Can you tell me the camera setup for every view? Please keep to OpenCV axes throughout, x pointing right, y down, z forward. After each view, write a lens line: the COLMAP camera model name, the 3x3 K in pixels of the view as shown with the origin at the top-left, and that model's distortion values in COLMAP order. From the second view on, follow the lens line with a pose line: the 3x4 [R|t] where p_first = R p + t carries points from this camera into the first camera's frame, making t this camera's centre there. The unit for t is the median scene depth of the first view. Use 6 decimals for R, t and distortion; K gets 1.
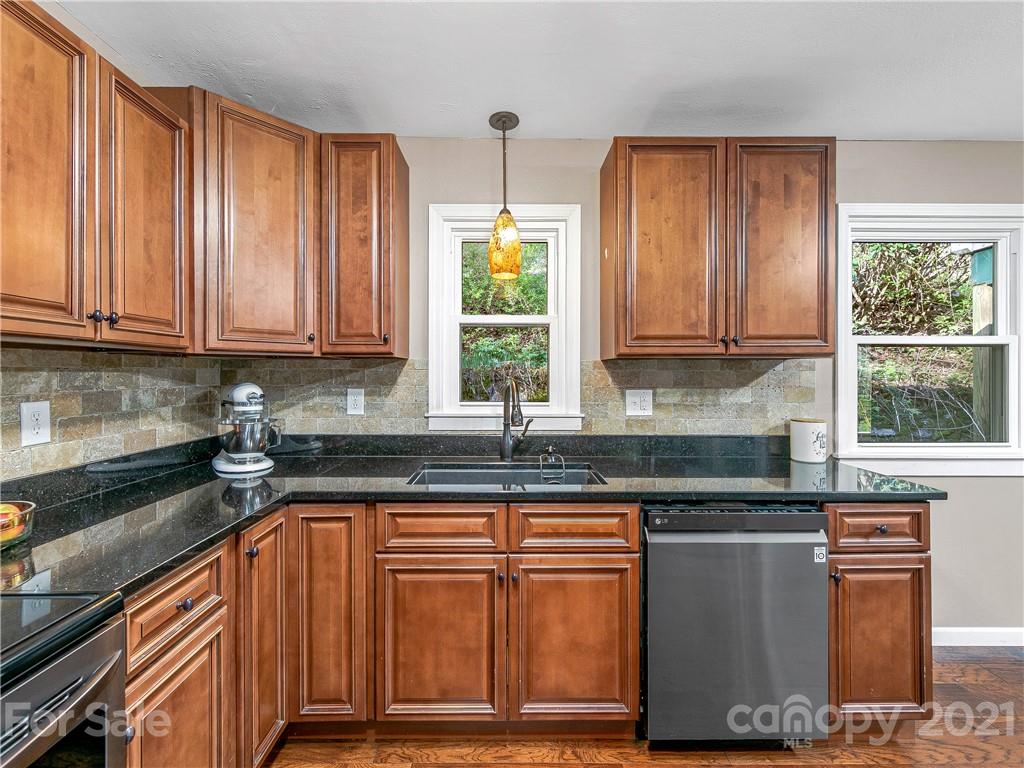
lens RADIAL K [[448.3, 0, 510.3], [0, 448.3, 374.5], [0, 0, 1]] dist [0.001430, 0.000207]
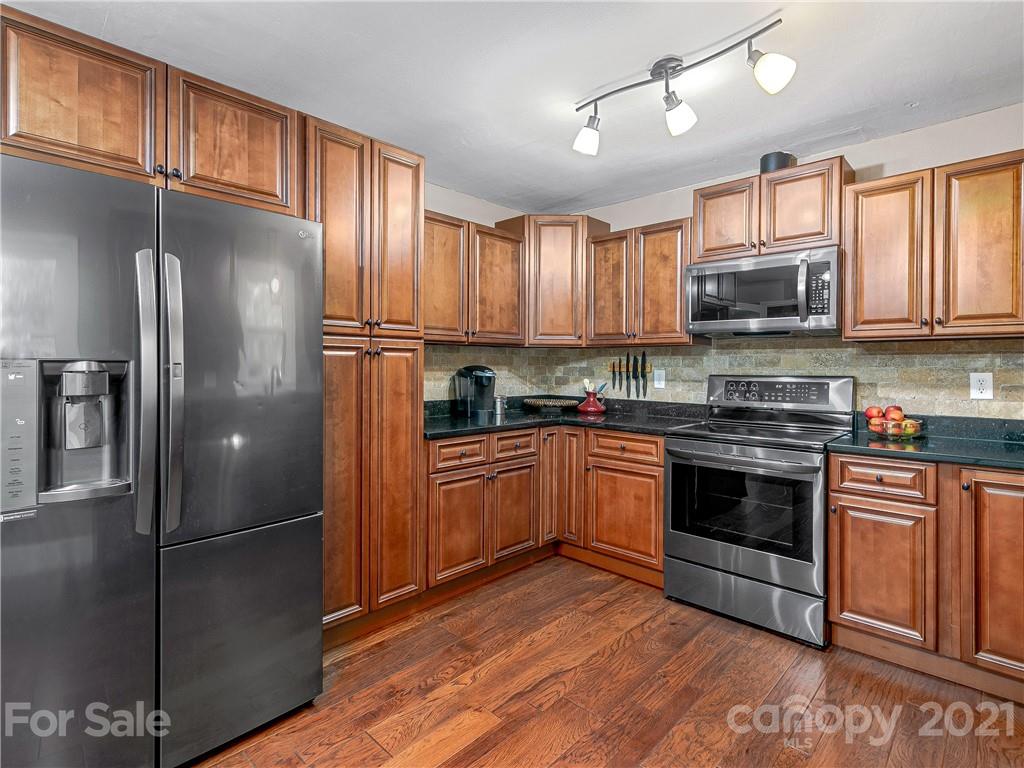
lens RADIAL K [[519.8, 0, 512.9], [0, 519.8, 363.6], [0, 0, 1]] dist [0.001825, -0.000176]
pose [[-0.690898, -0.006016, -0.722928, 1.025639], [-0.007194, 0.999973, -0.001446, 0.030333], [0.722917, 0.004201, -0.690922, 0.756173]]
